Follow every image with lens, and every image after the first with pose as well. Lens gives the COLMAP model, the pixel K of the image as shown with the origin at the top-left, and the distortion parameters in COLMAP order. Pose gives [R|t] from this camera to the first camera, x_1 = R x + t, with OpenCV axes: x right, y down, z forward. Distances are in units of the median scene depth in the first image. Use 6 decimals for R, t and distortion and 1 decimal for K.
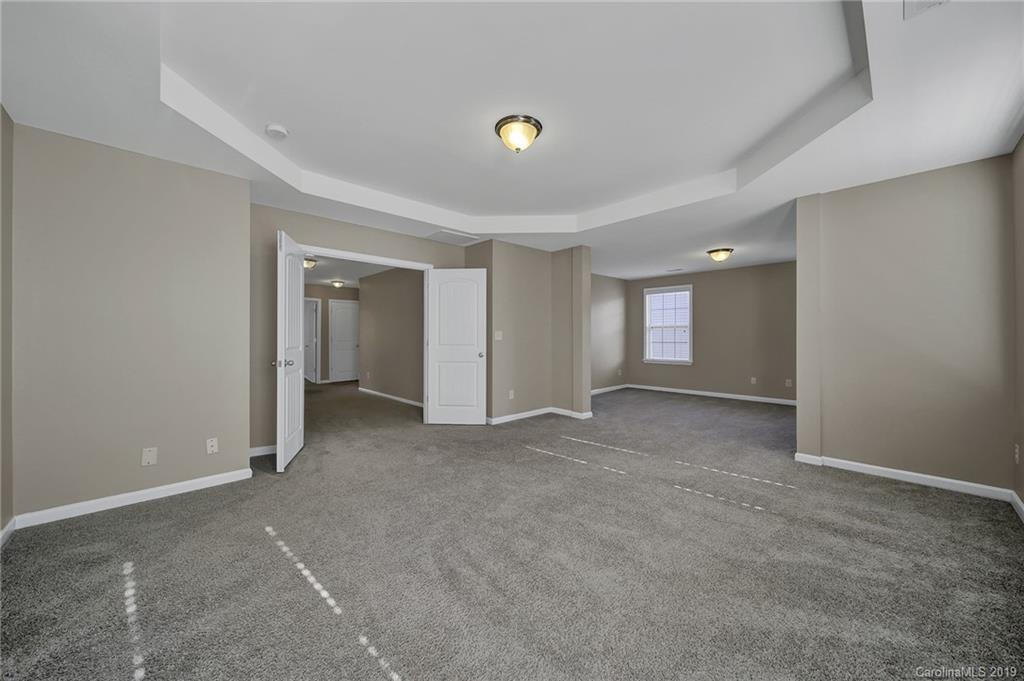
lens RADIAL K [[362.9, 0, 512.0], [0, 362.9, 338.4], [0, 0, 1]] dist [-0.001467, -0.000100]
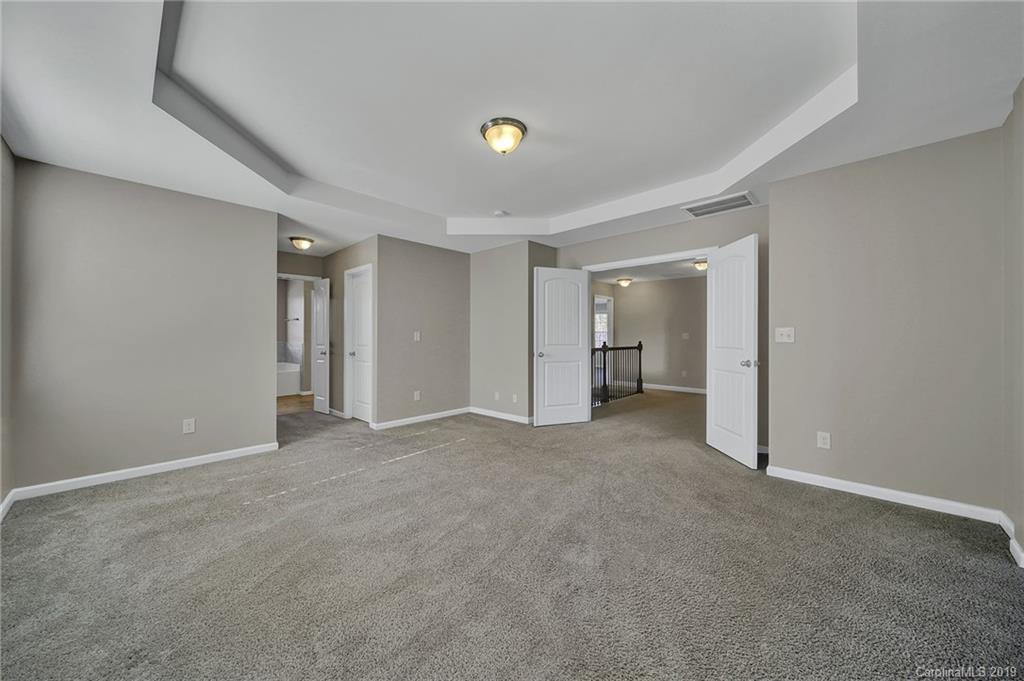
lens RADIAL K [[362.9, 0, 512.0], [0, 362.9, 338.4], [0, 0, 1]] dist [-0.001467, -0.000100]
pose [[0.065816, 0.003478, -0.997826, 0.573734], [-0.000194, 0.999994, 0.003472, -0.003640], [0.997832, -0.000034, 0.065816, 0.536809]]
